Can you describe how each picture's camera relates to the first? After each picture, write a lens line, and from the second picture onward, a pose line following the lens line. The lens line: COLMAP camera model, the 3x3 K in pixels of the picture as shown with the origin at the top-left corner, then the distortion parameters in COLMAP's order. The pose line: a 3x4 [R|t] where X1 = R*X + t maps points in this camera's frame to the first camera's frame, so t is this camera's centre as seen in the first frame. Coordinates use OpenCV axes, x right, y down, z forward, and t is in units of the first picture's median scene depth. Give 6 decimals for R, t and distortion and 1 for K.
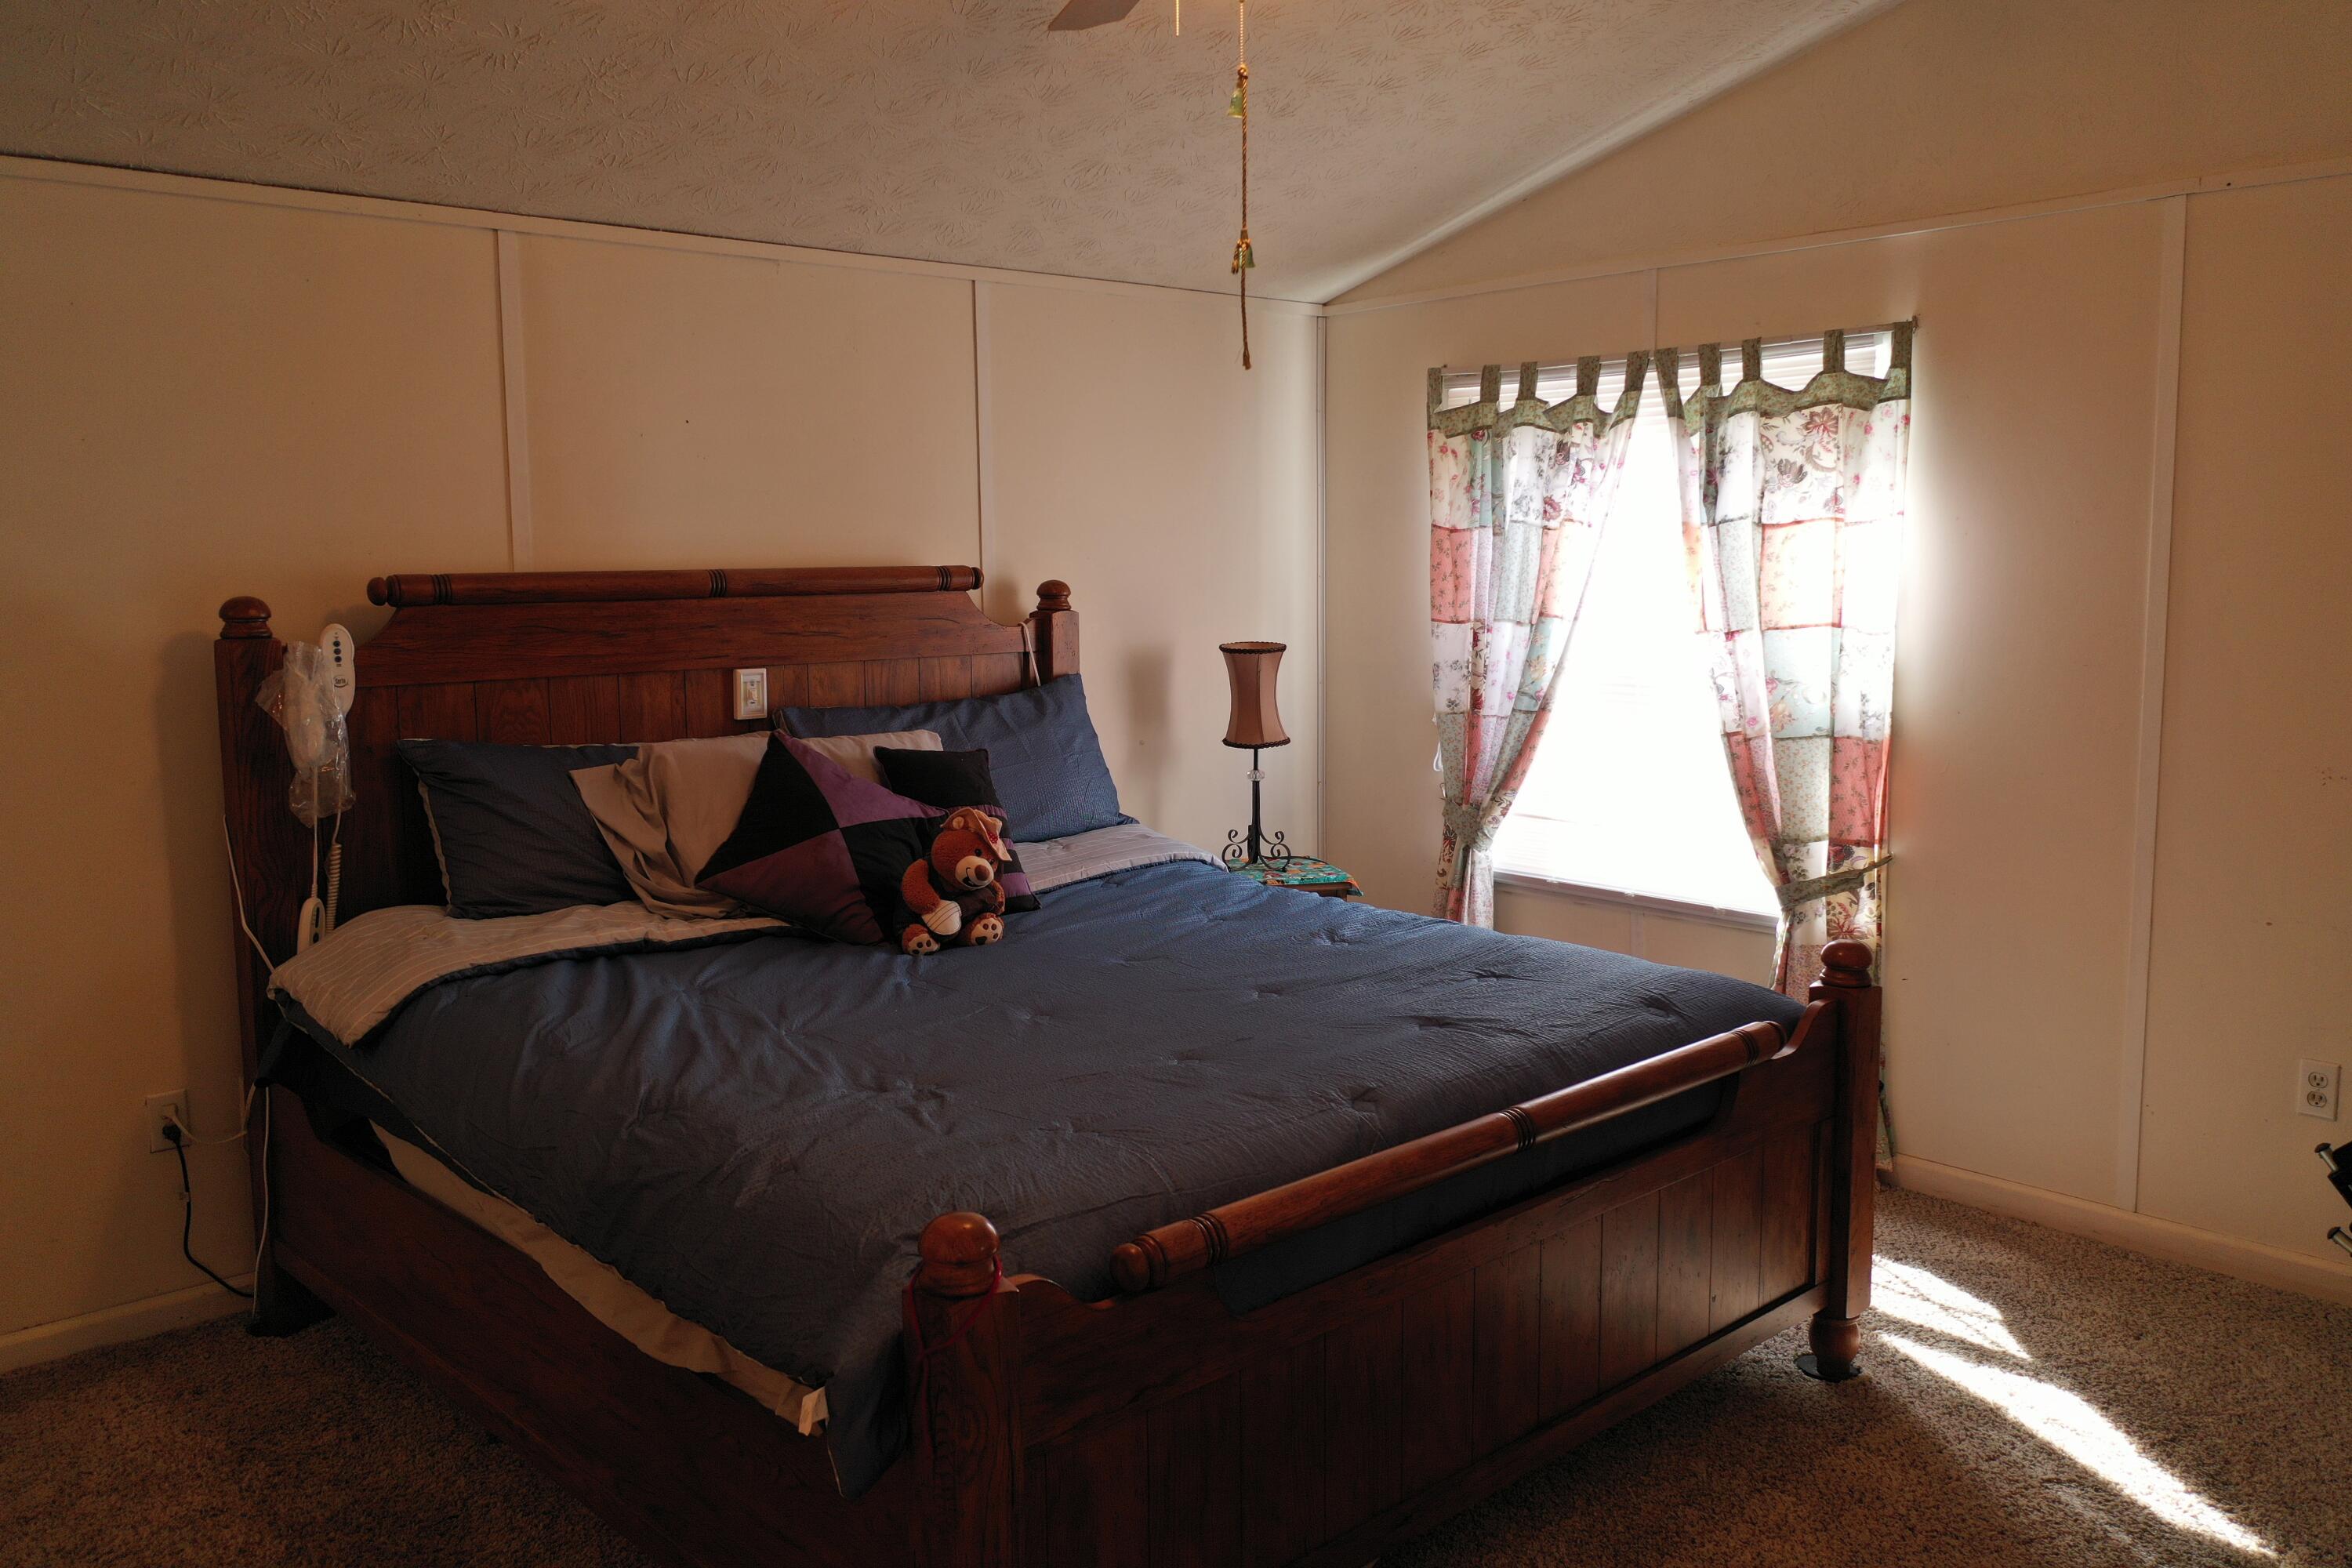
lens RADIAL K [[1858.5, 0, 1176.0], [0, 1858.5, 784.0], [0, 0, 1]] dist [0.002071, 0.002795]
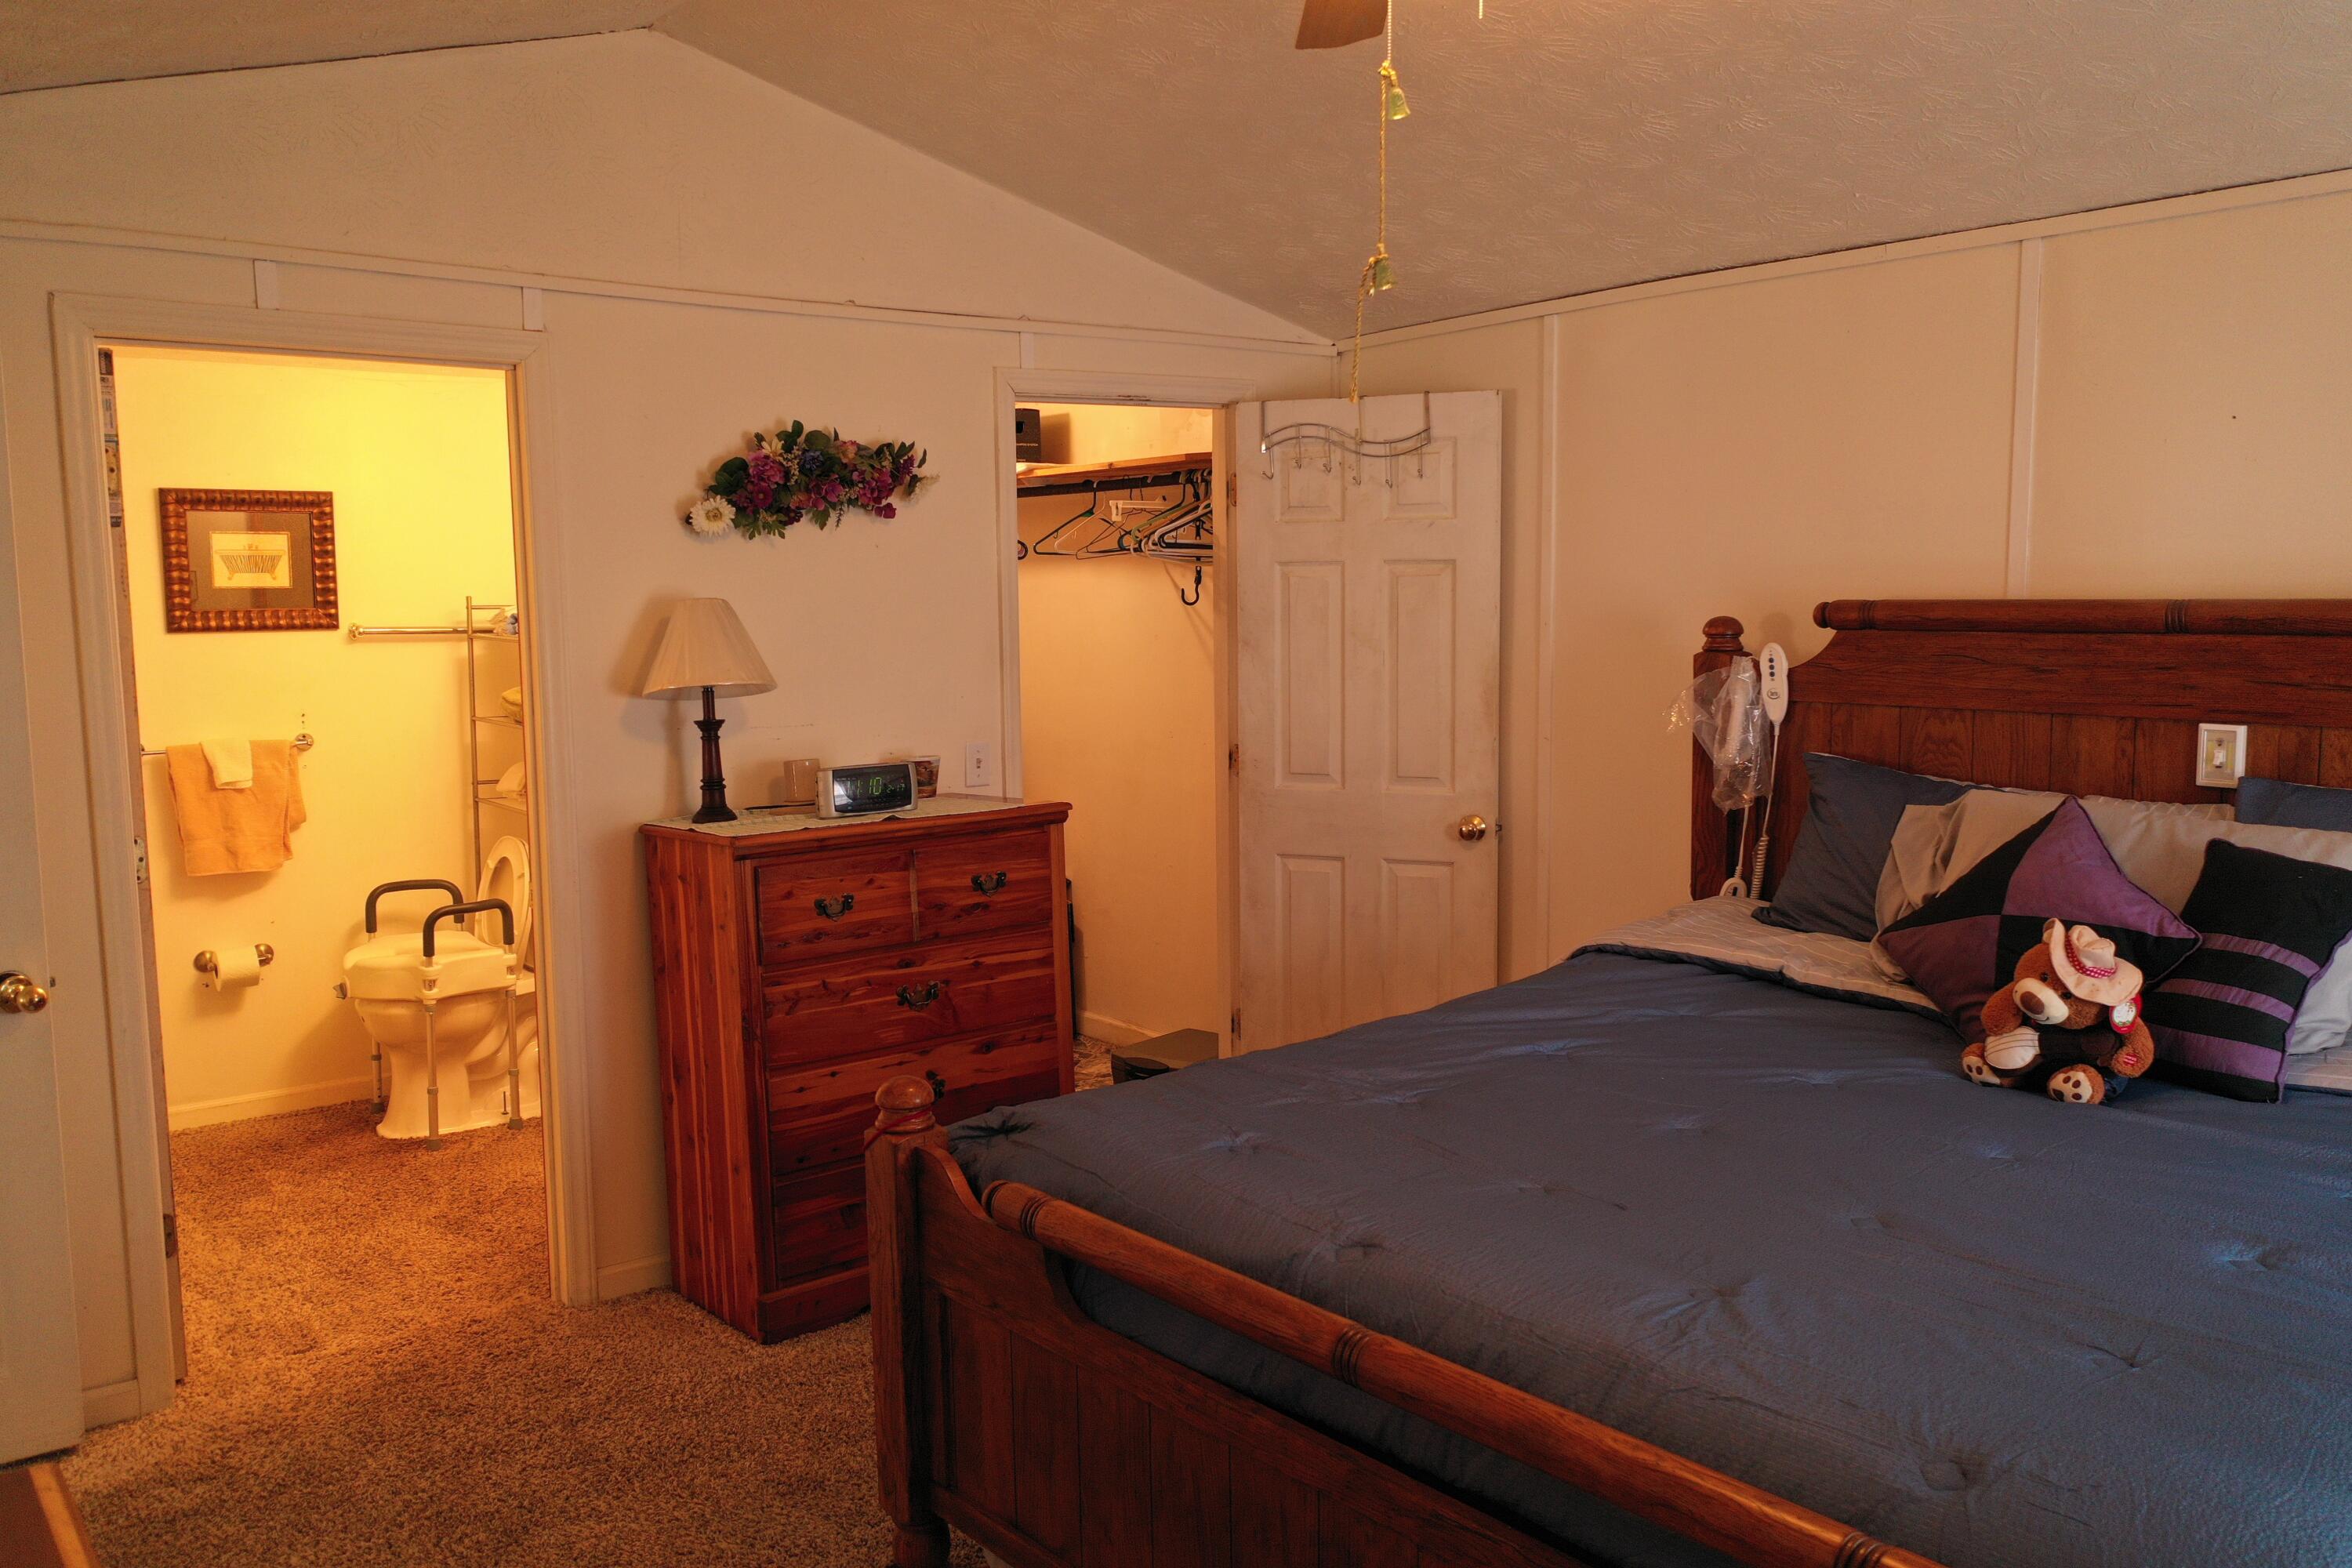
lens RADIAL K [[1858.5, 0, 1176.0], [0, 1858.5, 784.0], [0, 0, 1]] dist [0.002071, 0.002795]
pose [[-0.041125, 0.120580, -0.991851, 0.629745], [-0.110023, 0.986108, 0.124444, -0.093635], [0.993078, 0.114244, -0.027287, 0.624996]]
